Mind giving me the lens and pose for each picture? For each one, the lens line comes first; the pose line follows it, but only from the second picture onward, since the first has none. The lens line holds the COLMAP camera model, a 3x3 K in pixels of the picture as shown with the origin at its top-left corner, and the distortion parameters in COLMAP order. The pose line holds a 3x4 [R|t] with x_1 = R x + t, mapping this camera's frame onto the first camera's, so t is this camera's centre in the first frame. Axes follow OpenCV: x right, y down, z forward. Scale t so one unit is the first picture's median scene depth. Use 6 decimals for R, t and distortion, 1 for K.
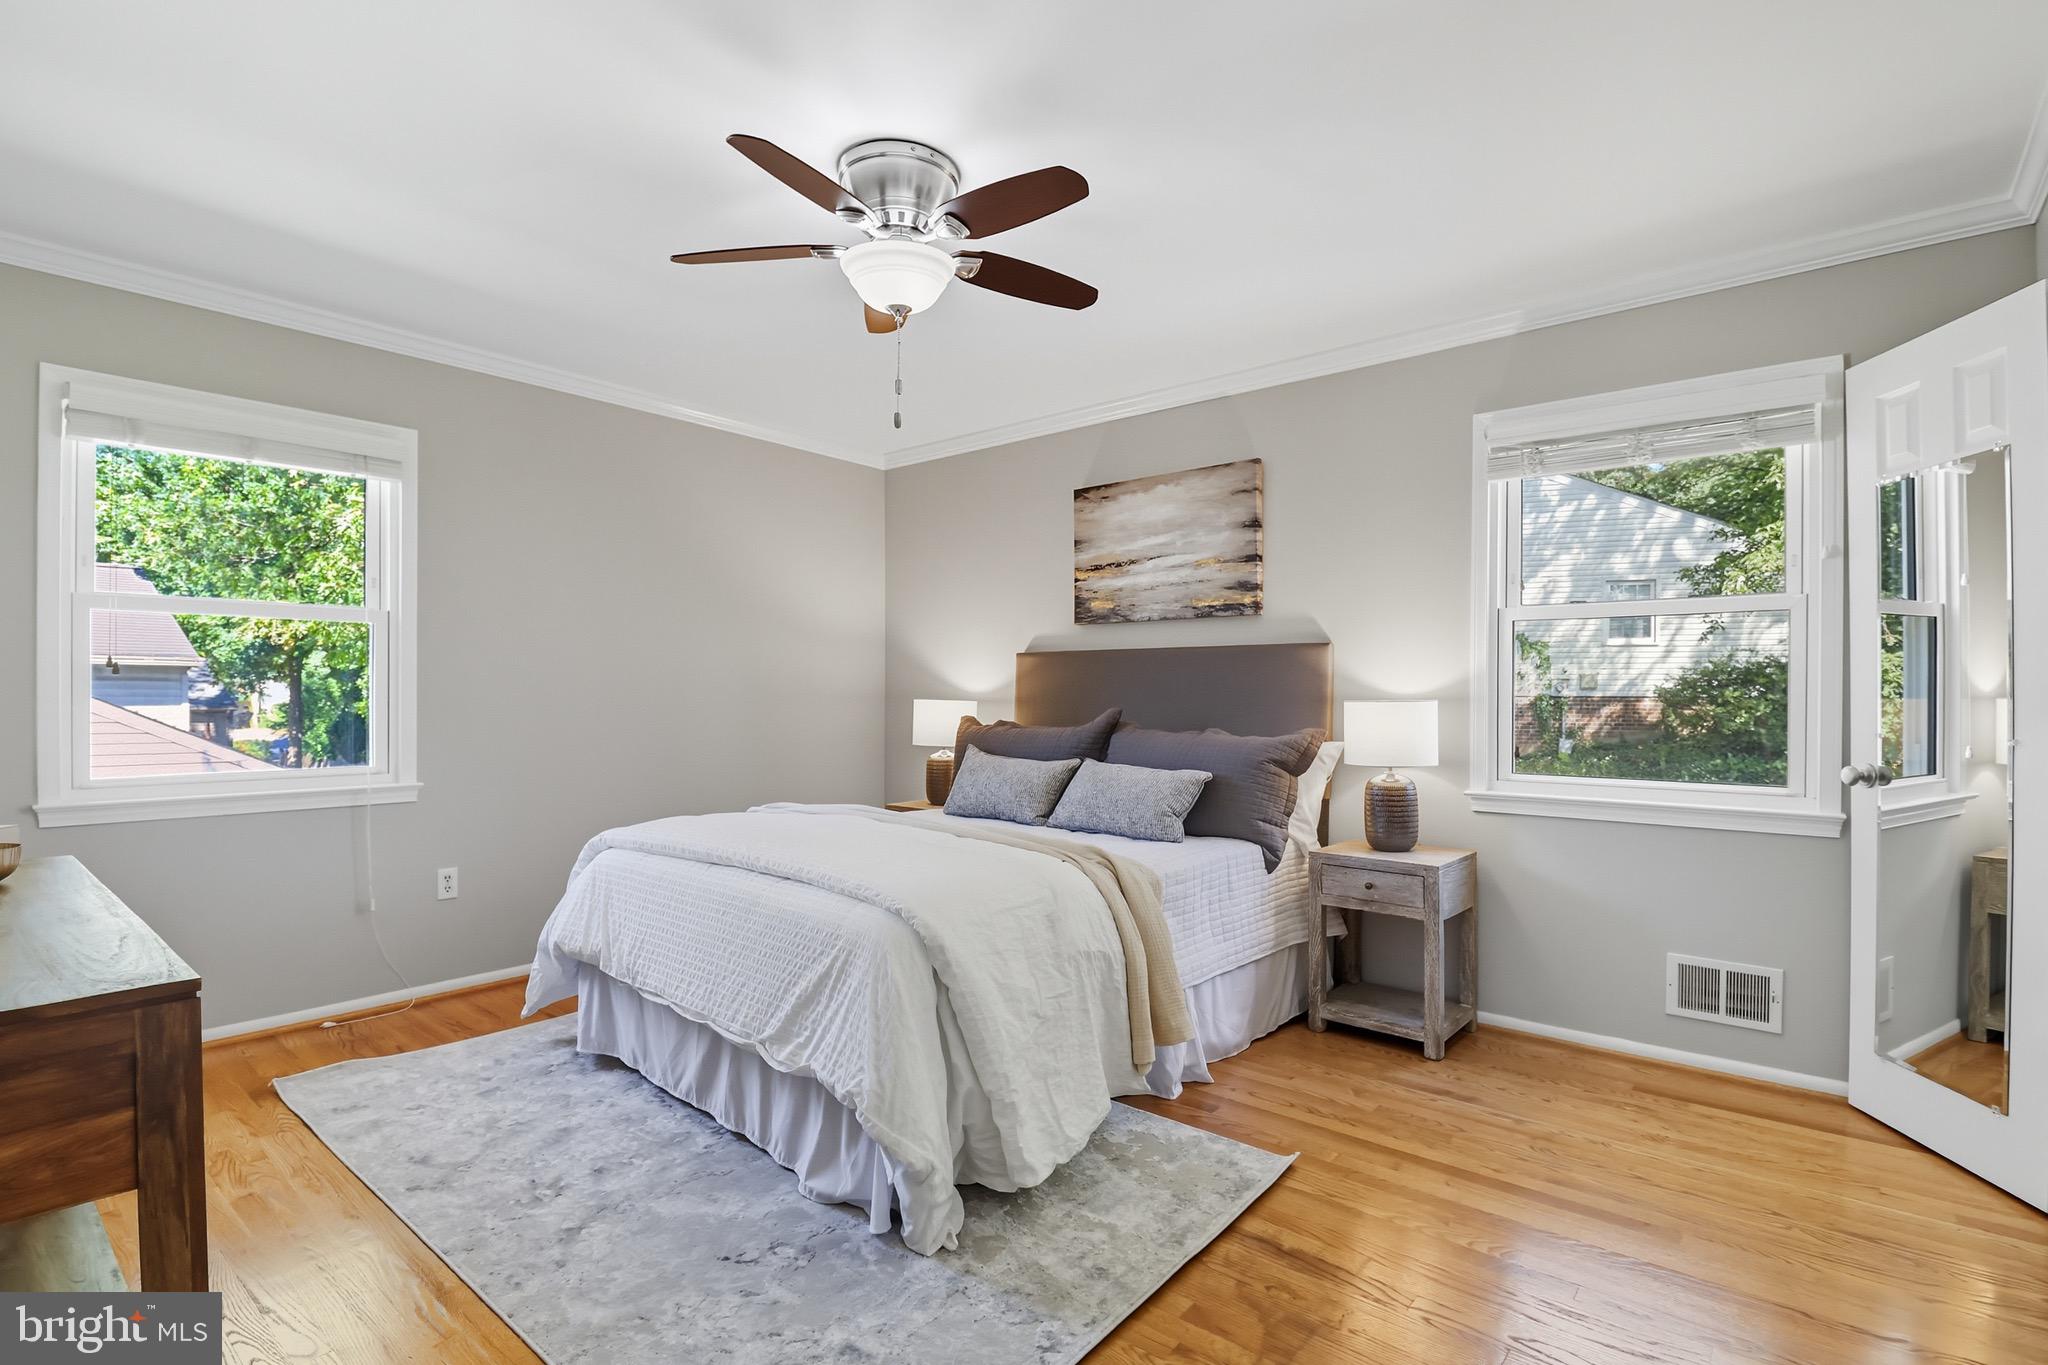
lens RADIAL K [[963.6, 0, 1028.7], [0, 963.6, 687.7], [0, 0, 1]] dist [-0.023650, -0.000159]
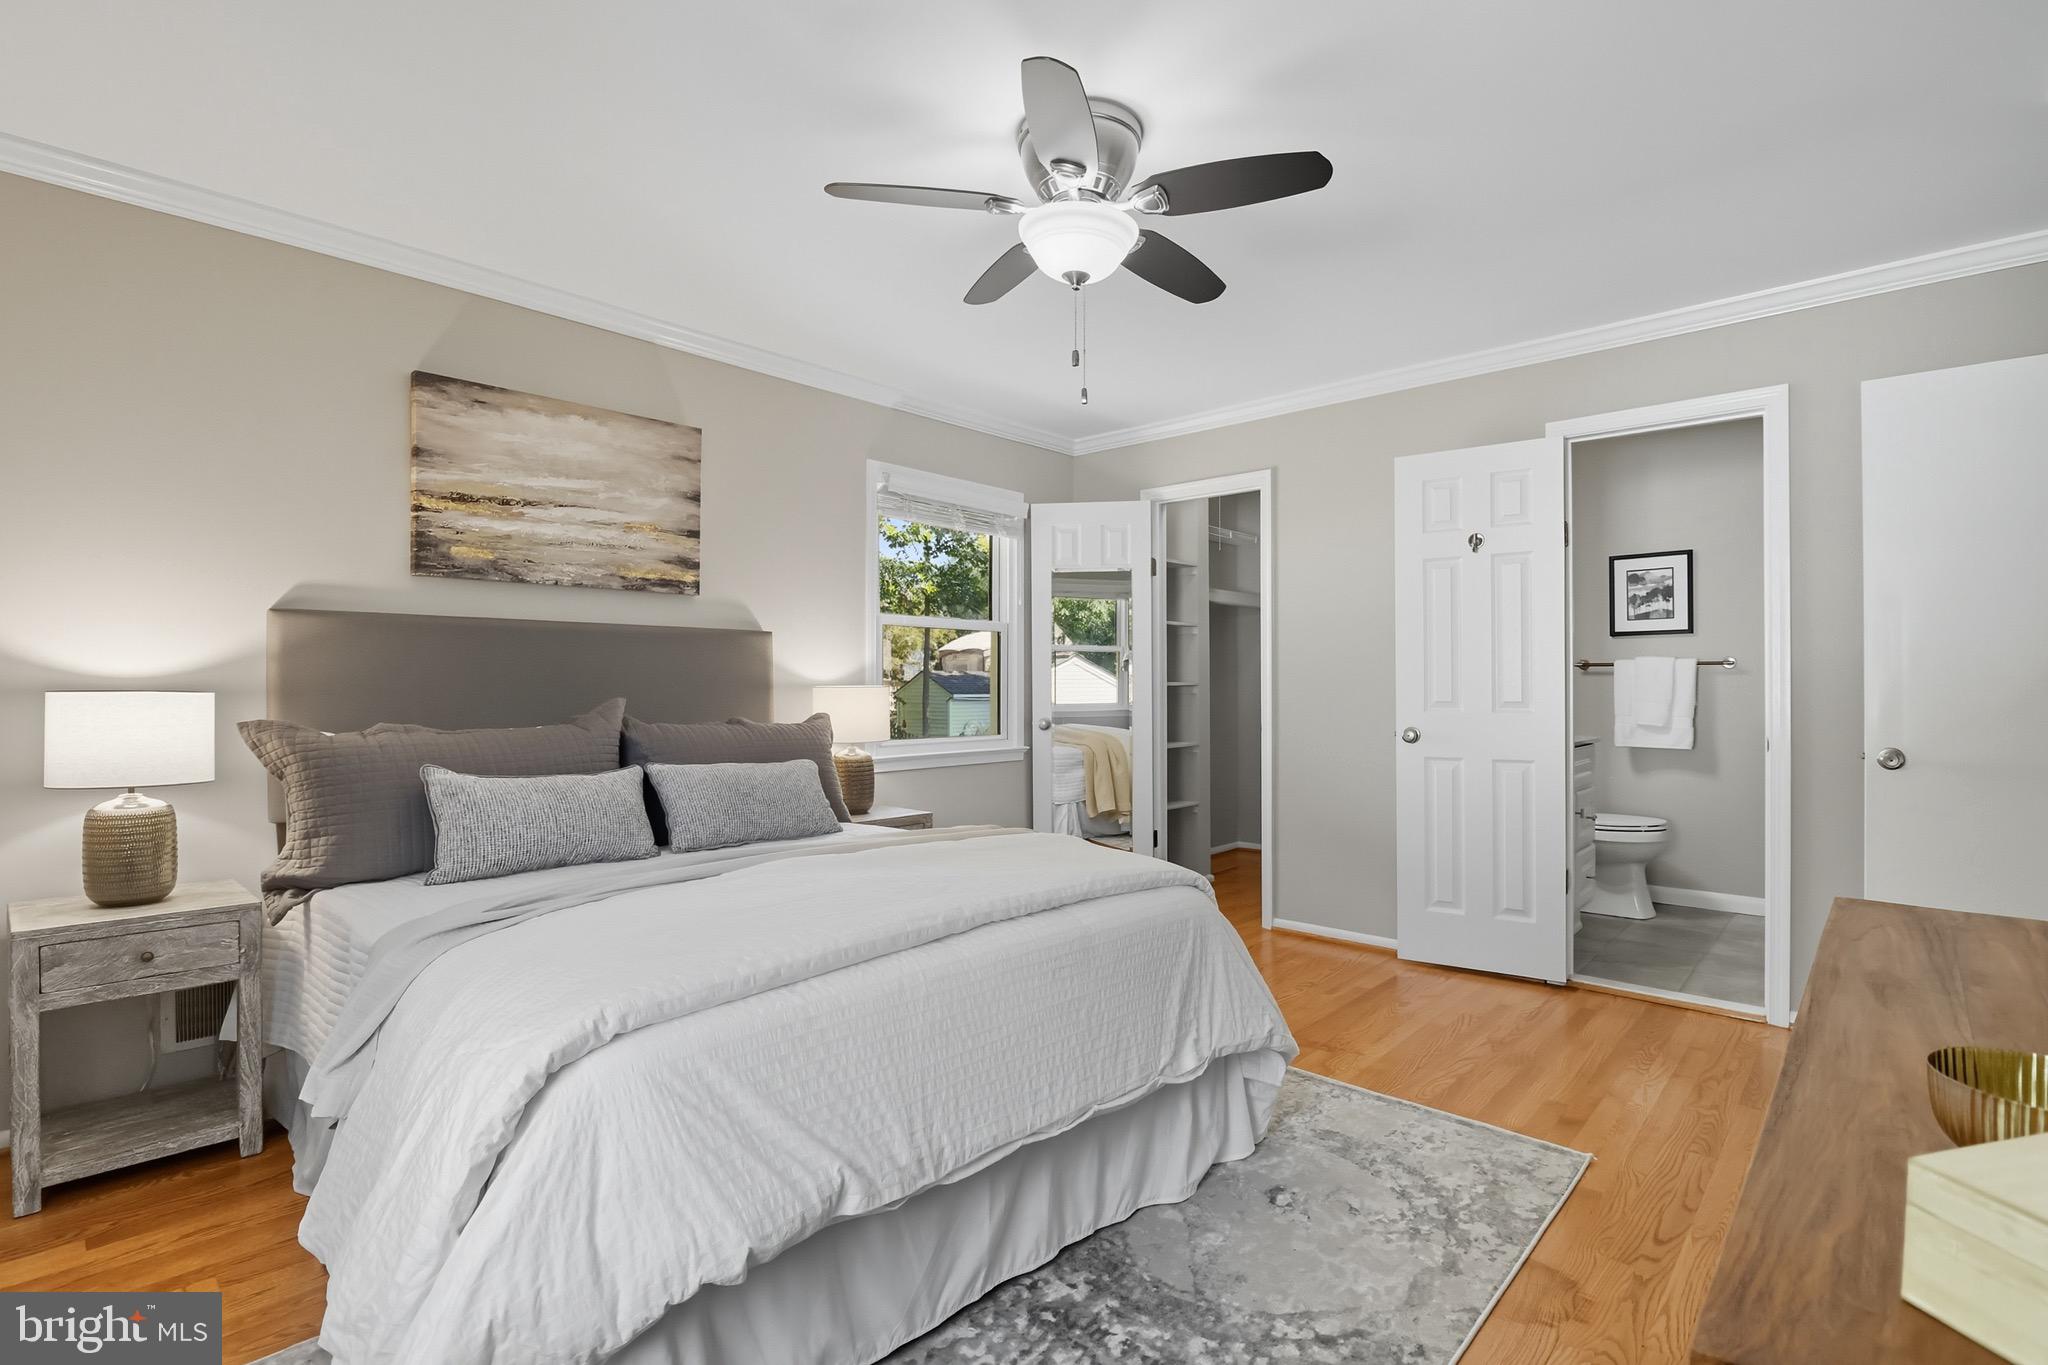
lens RADIAL K [[963.6, 0, 1028.7], [0, 963.6, 687.7], [0, 0, 1]] dist [-0.023650, -0.000159]
pose [[0.034742, -0.005884, 0.999379, -0.681860], [-0.007258, 0.999955, 0.006140, 0.005903], [-0.999370, -0.007467, 0.034697, 0.639909]]
